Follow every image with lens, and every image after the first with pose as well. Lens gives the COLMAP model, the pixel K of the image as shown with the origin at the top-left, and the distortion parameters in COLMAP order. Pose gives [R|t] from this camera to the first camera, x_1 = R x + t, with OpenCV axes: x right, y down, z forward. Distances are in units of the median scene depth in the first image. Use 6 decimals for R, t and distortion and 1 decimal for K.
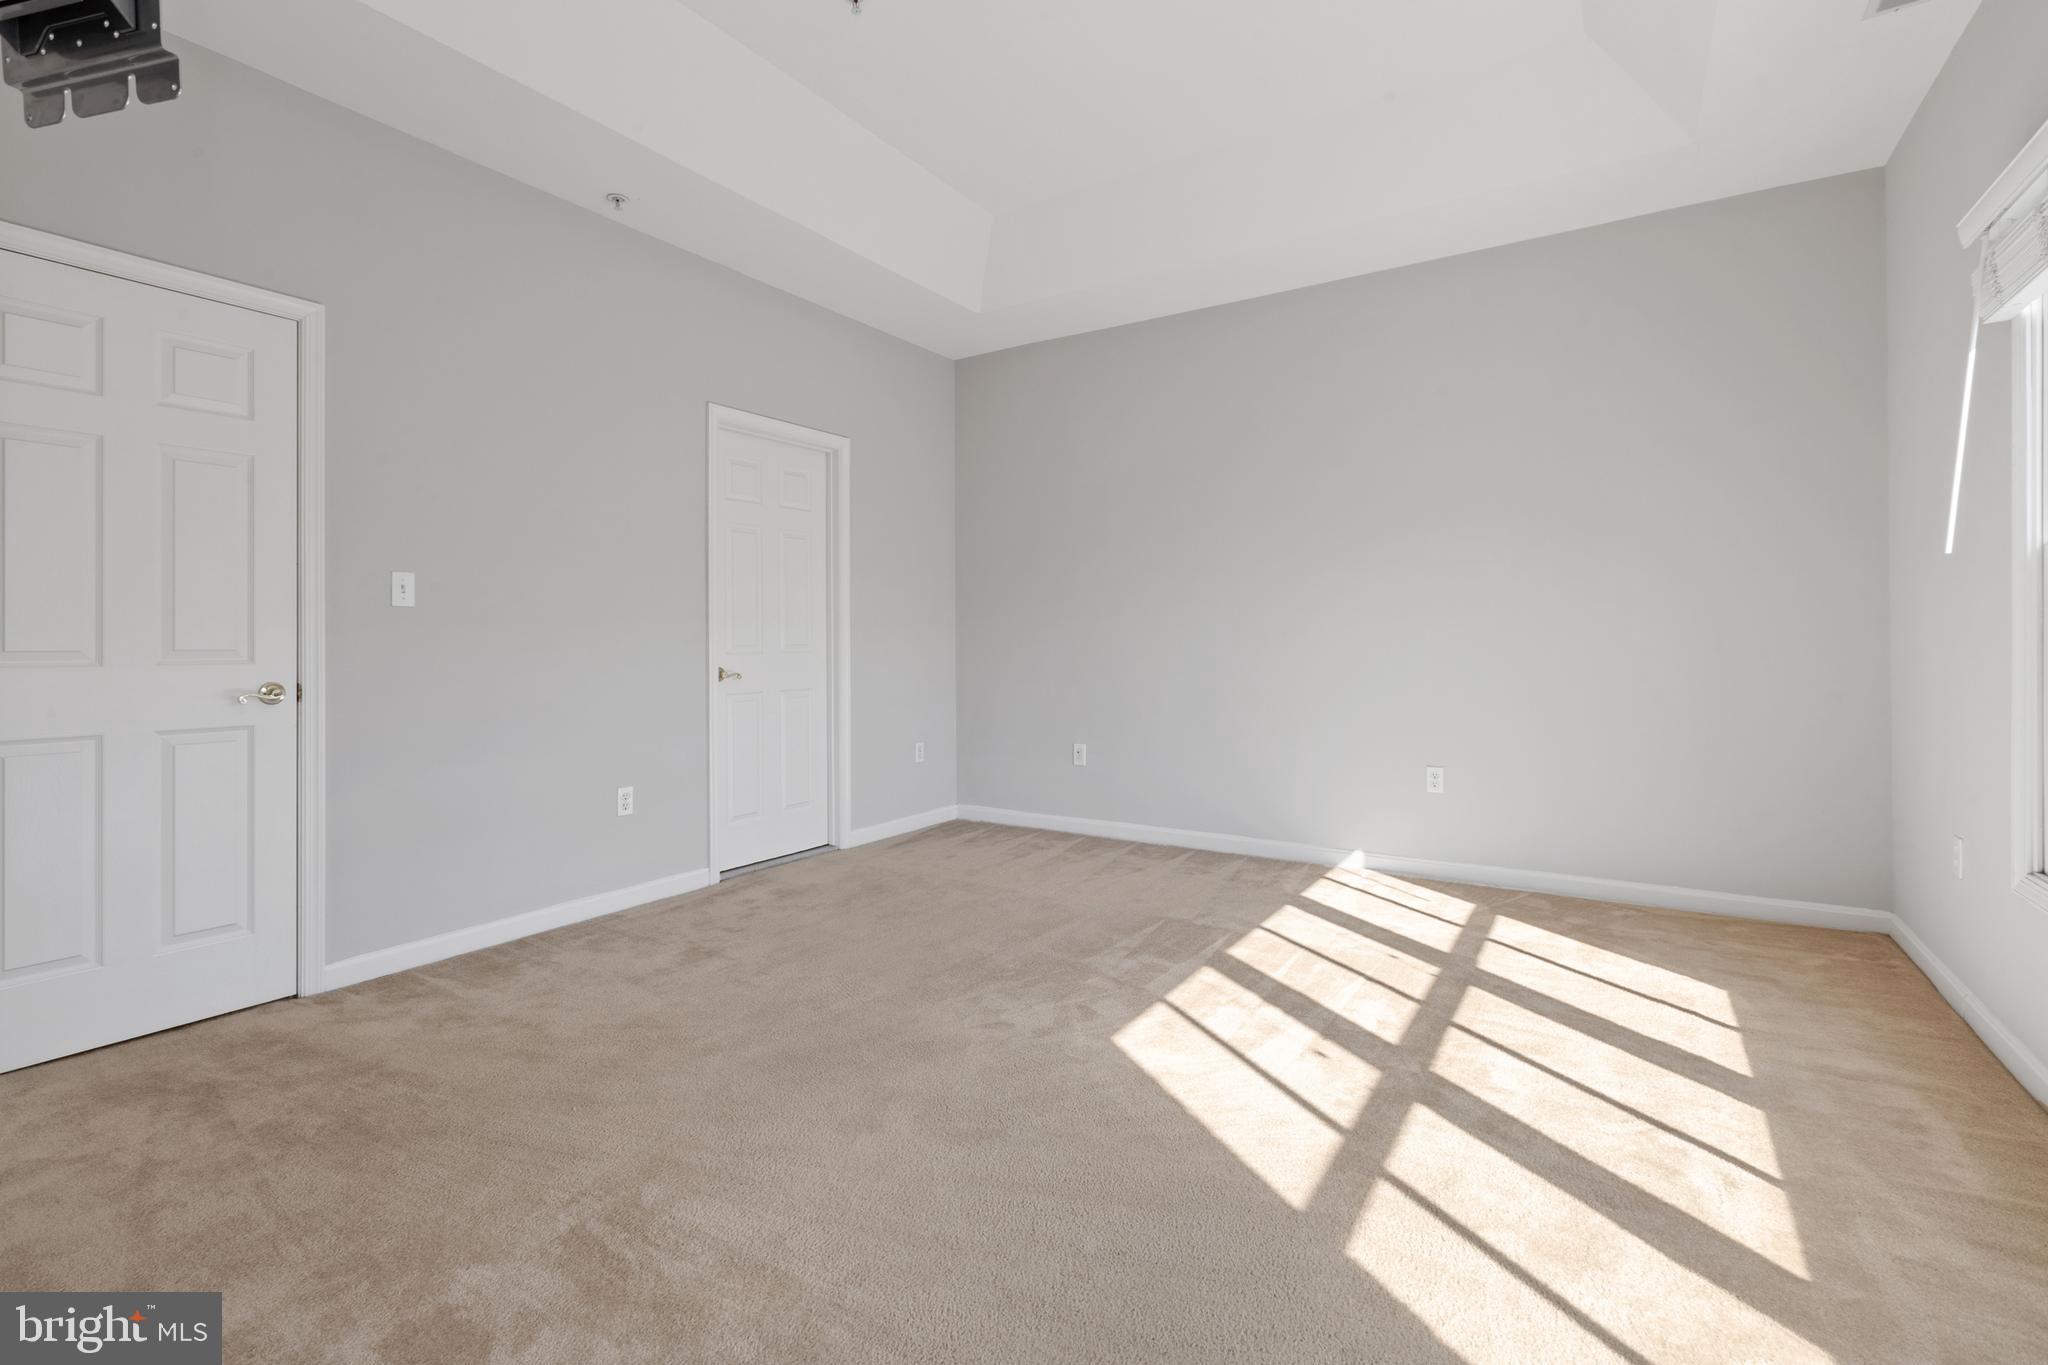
lens RADIAL K [[932.5, 0, 1024.0], [0, 932.5, 682.5], [0, 0, 1]] dist [-0.000131, -0.000116]
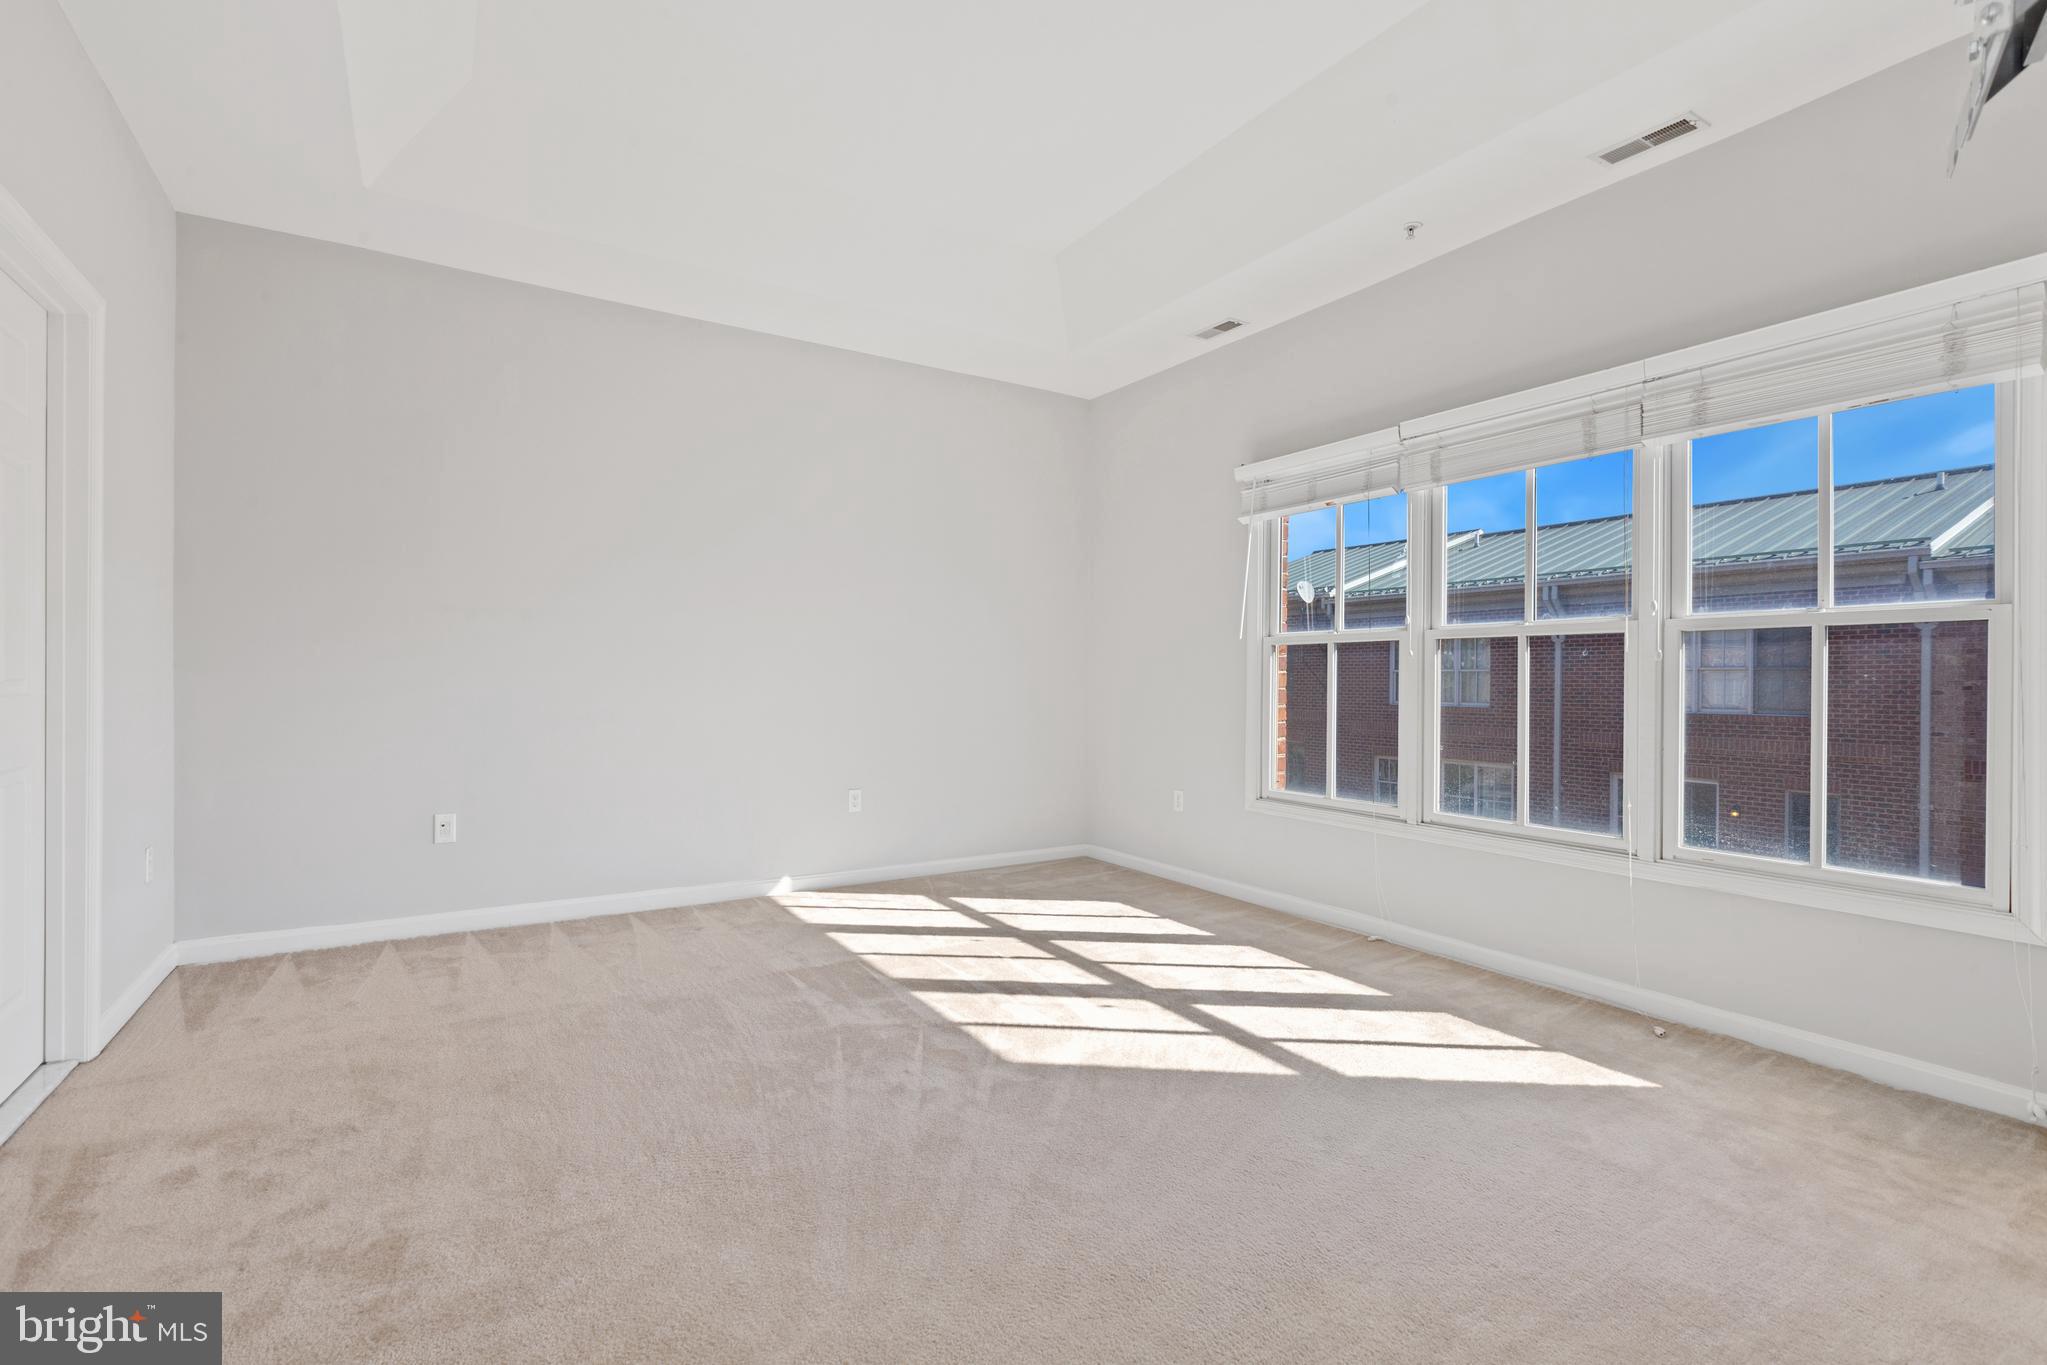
lens RADIAL K [[903.3, 0, 1023.5], [0, 903.3, 682.5], [0, 0, 1]] dist [0.001883, 0.000109]
pose [[0.404887, 0.006006, 0.914347, -0.835524], [0.026073, 0.999496, -0.018111, -0.028974], [-0.913995, 0.031173, 0.404527, 0.559636]]
